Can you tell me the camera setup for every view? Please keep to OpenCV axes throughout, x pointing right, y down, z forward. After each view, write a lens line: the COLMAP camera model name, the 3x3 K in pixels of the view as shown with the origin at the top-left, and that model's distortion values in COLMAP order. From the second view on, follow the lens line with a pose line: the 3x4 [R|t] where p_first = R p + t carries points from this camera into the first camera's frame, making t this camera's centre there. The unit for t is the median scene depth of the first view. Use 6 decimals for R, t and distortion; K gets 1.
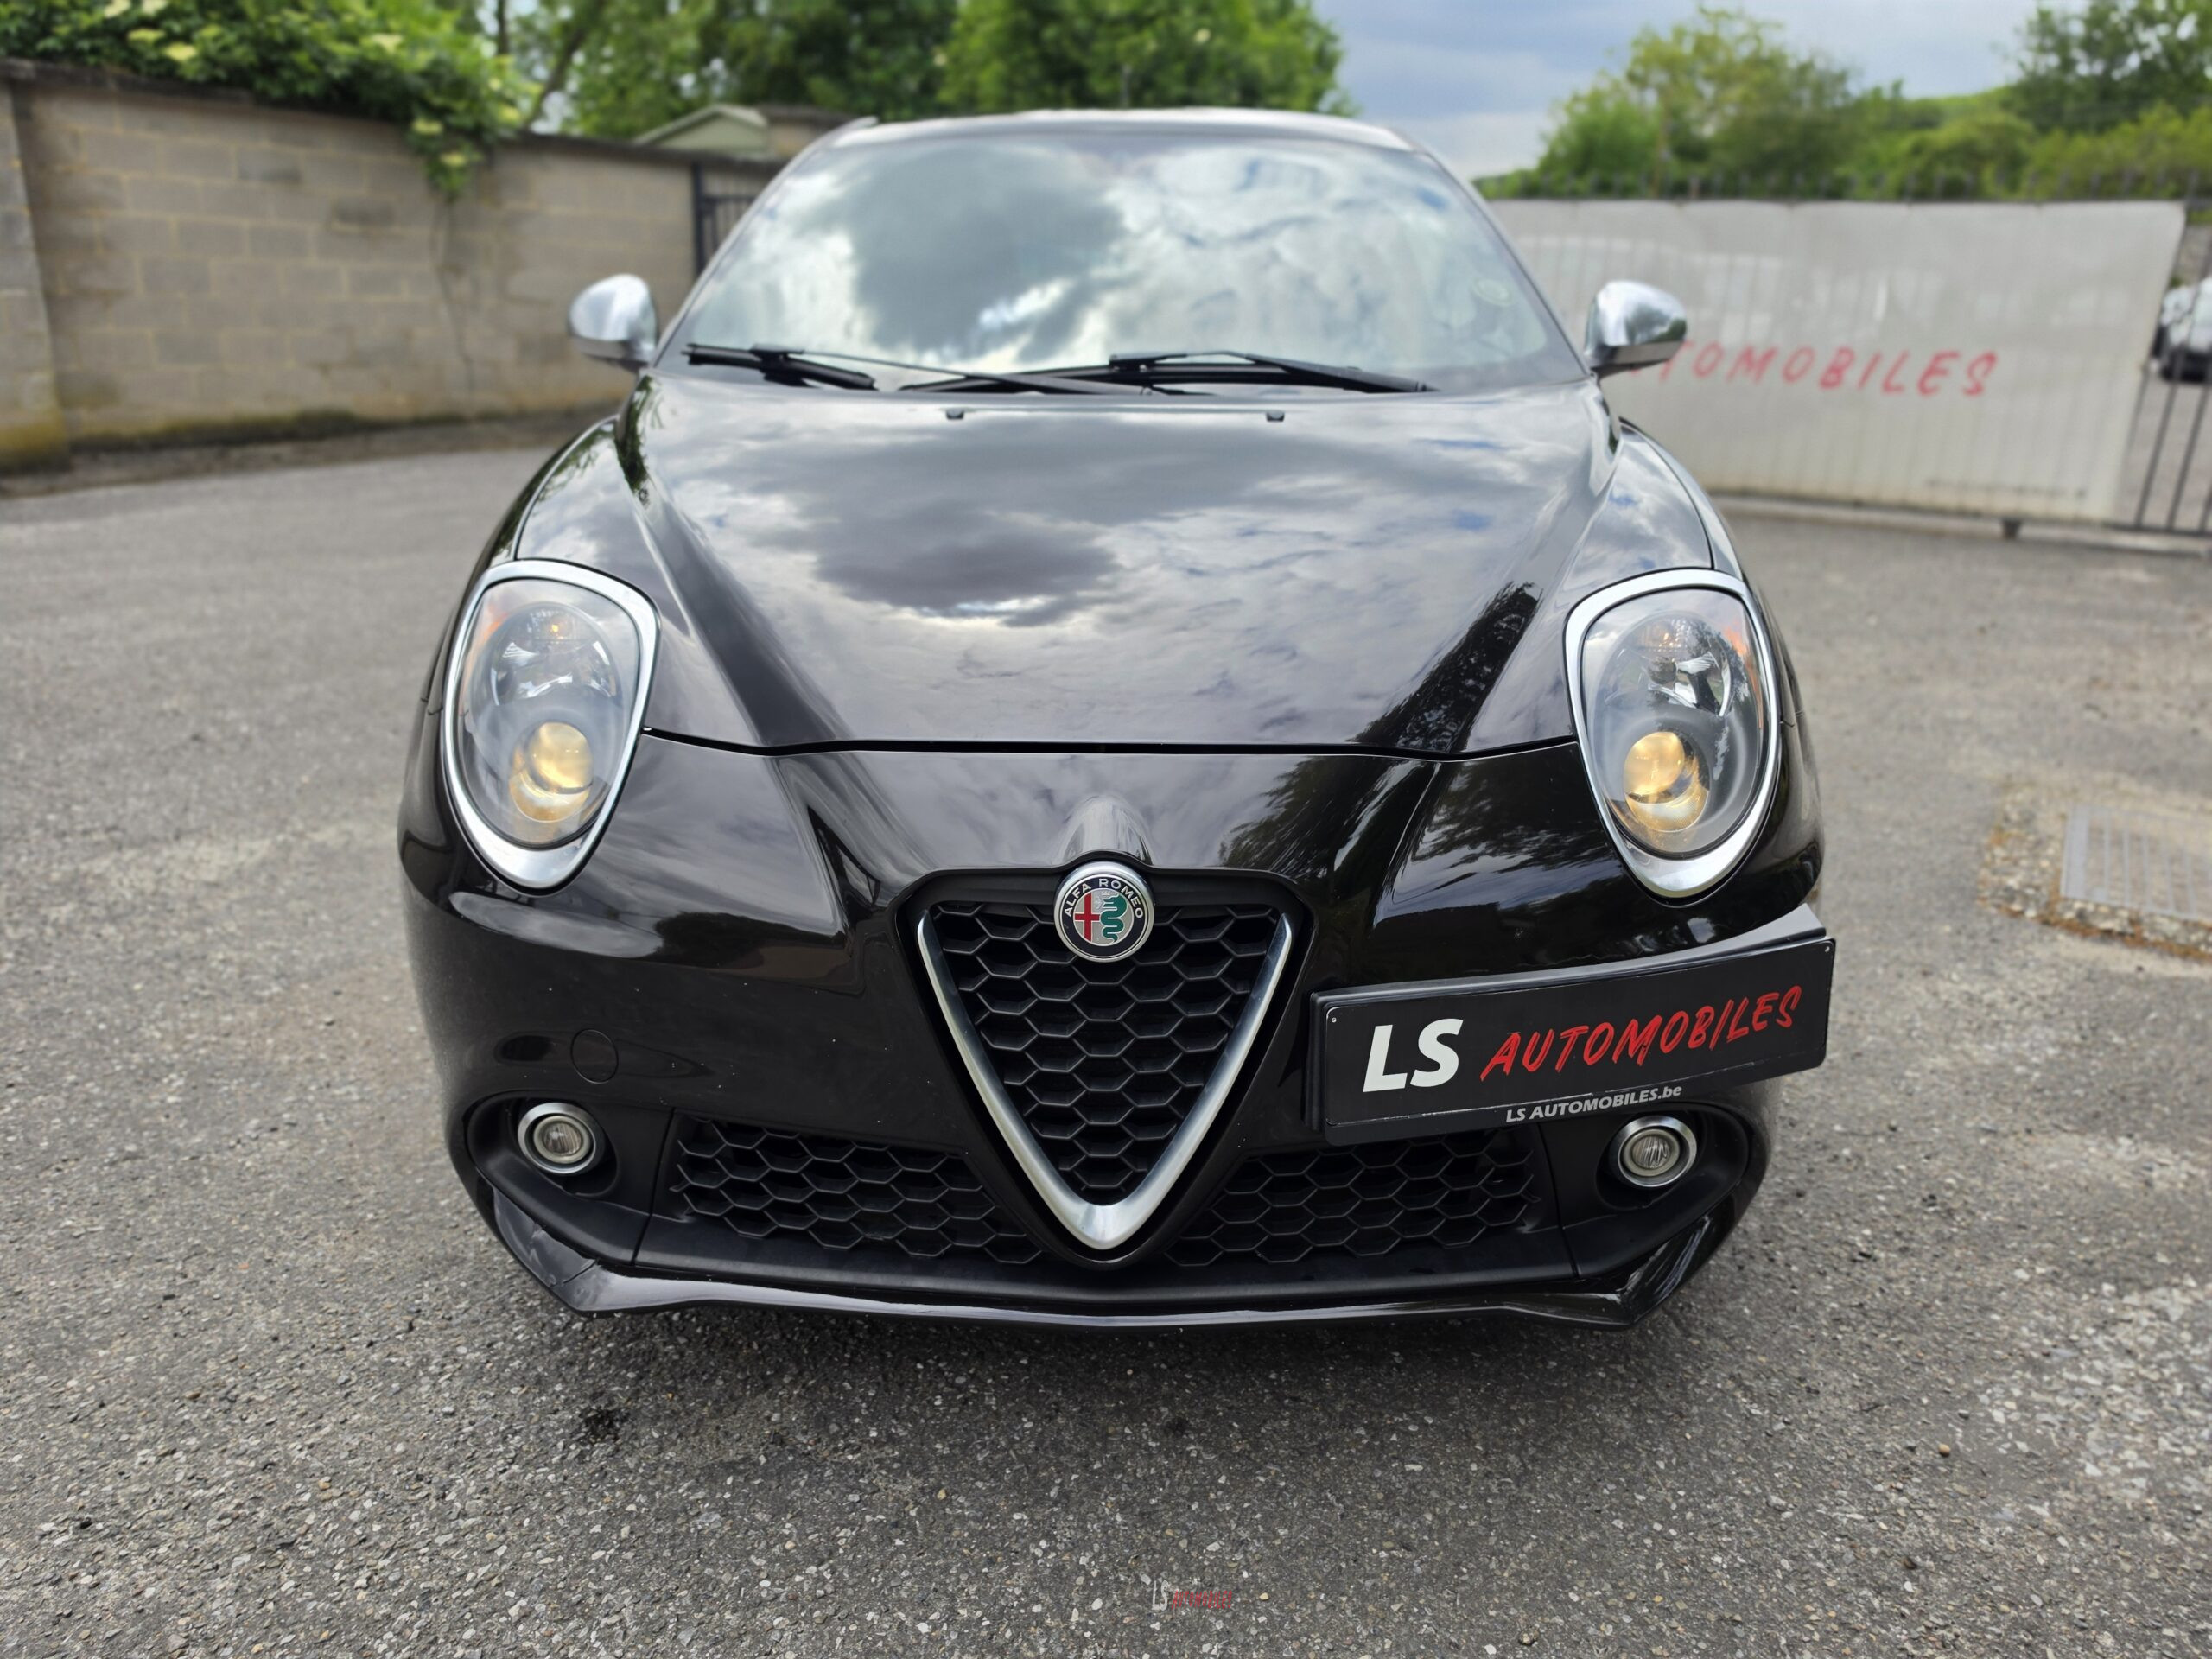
lens RADIAL K [[1540.3, 0, 1106.0], [0, 1540.3, 829.5], [0, 0, 1]] dist [0.079218, -0.097056]
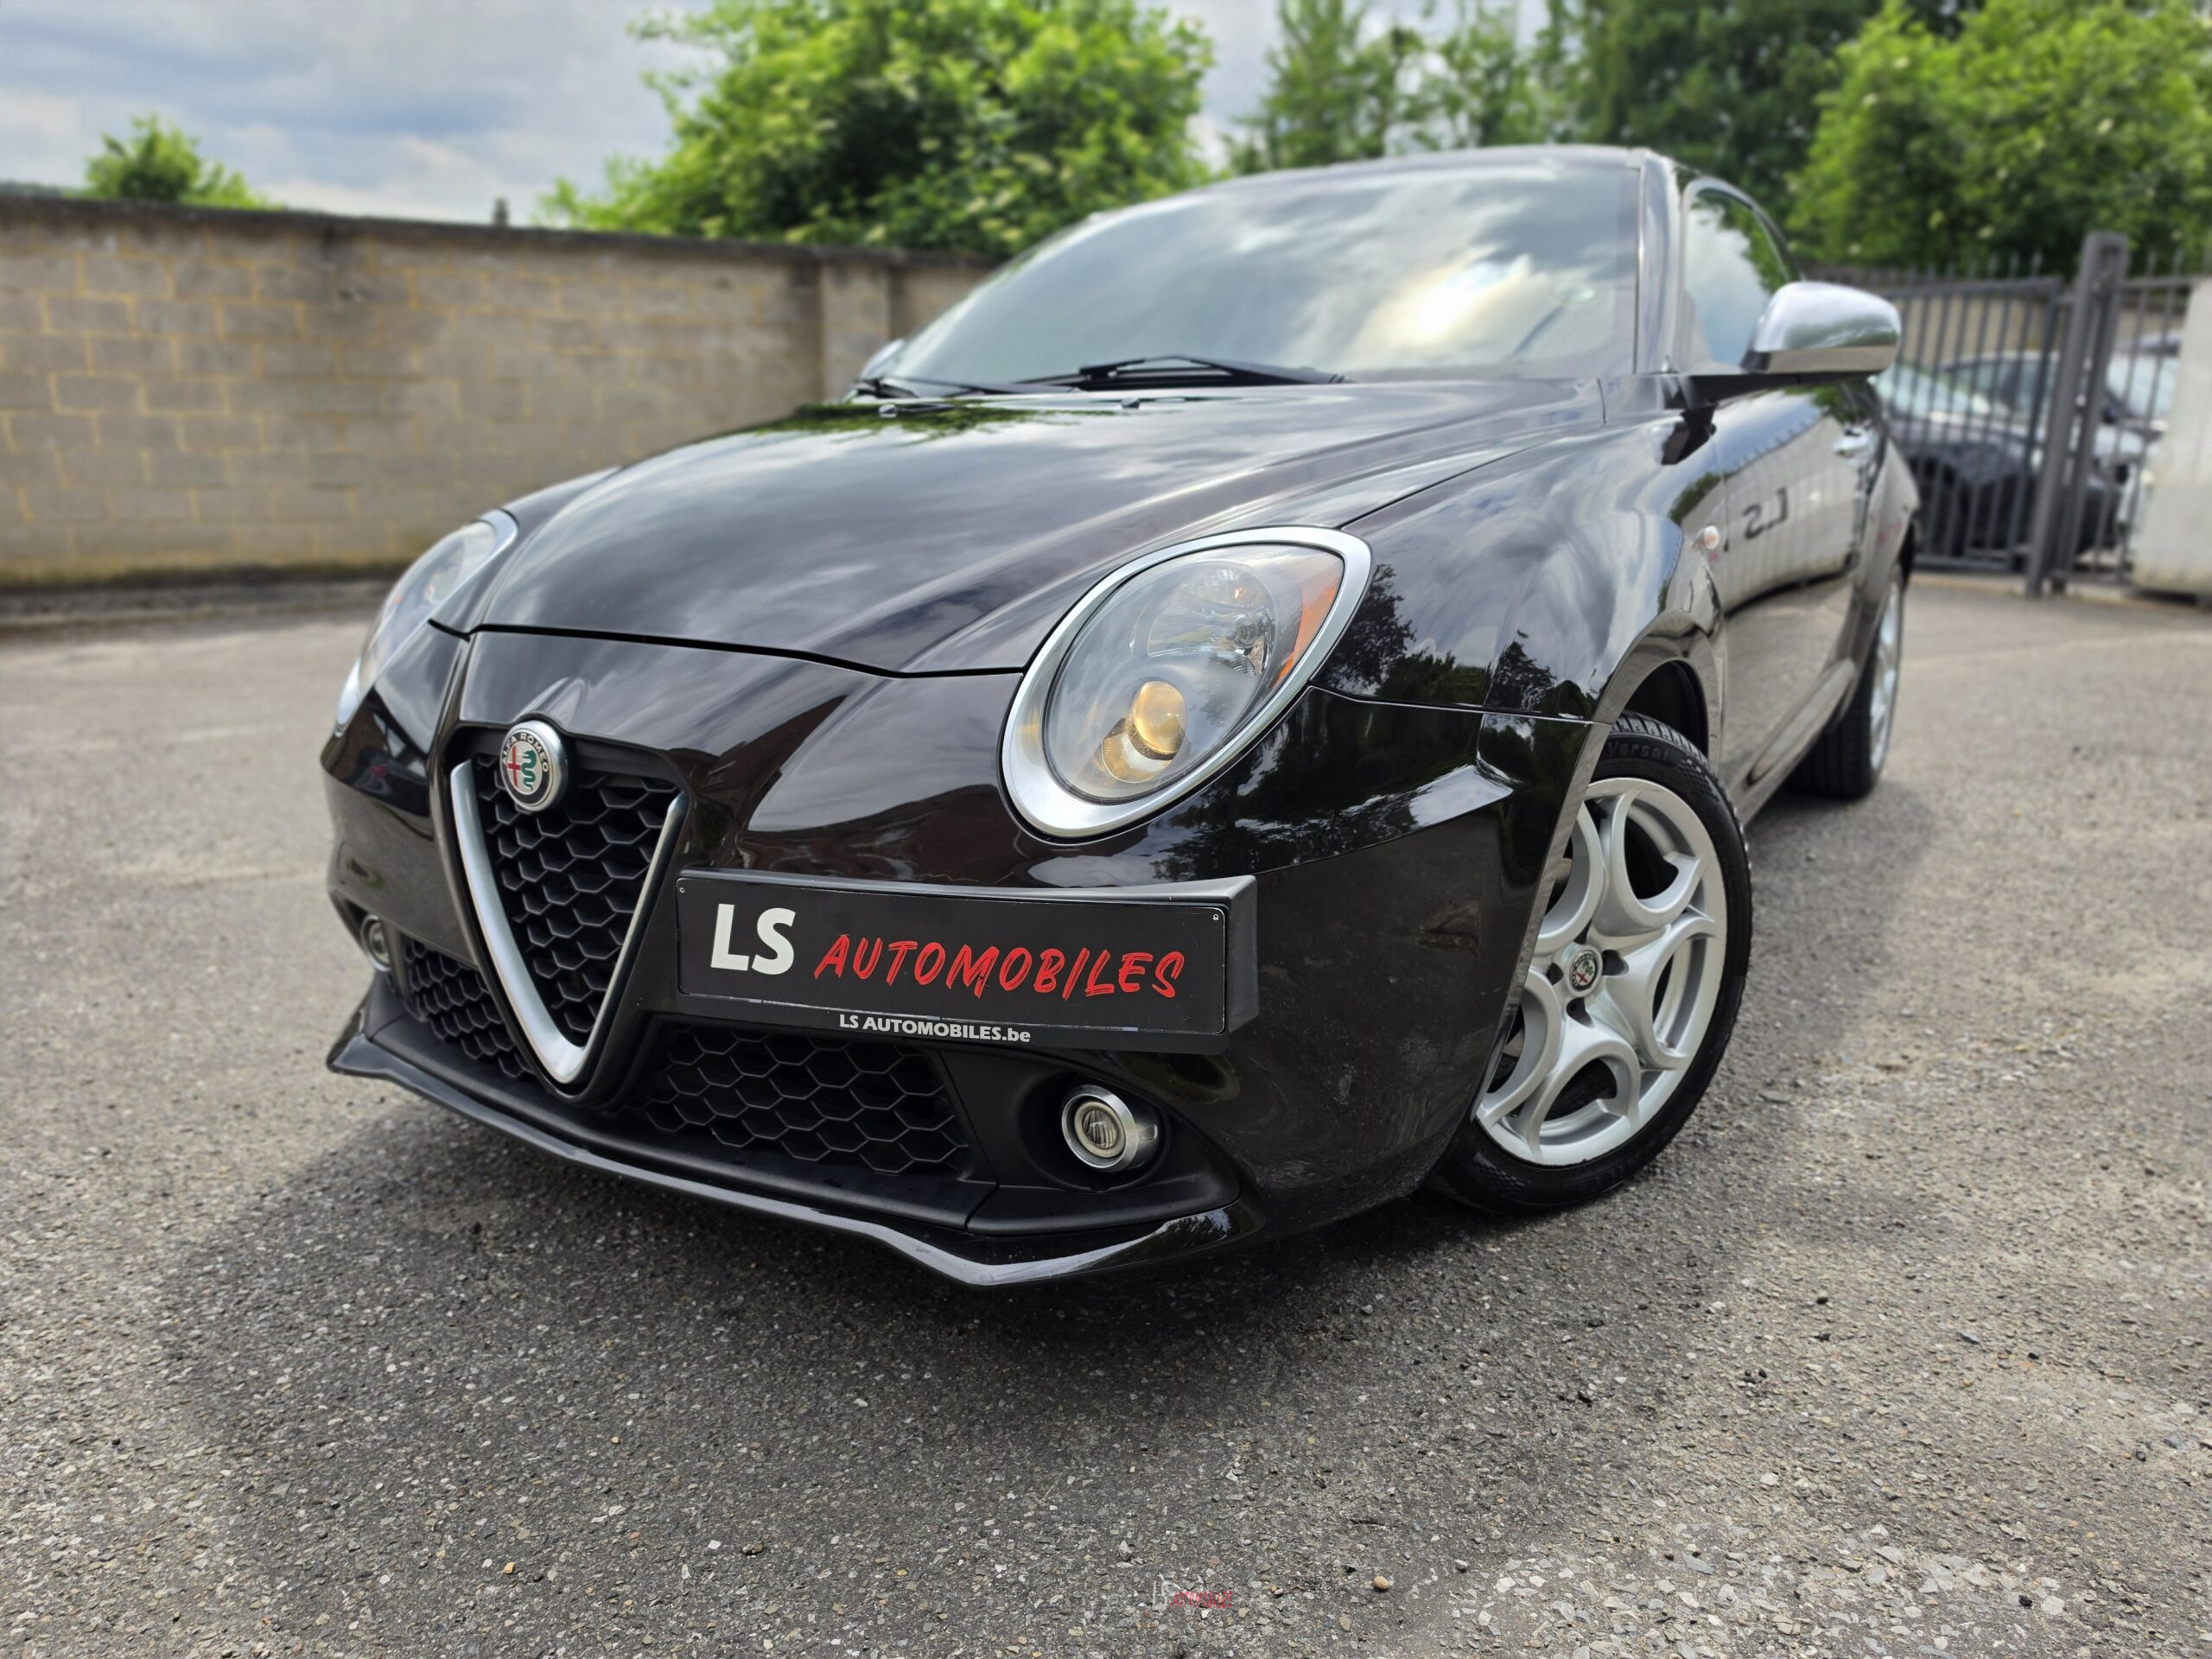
lens RADIAL K [[1540.3, 0, 1106.0], [0, 1540.3, 829.5], [0, 0, 1]] dist [0.079218, -0.097056]
pose [[0.848539, 0.108902, -0.517806, 0.898747], [-0.156198, 0.986535, -0.048483, 0.083680], [0.505553, 0.122020, 0.854123, 0.215334]]
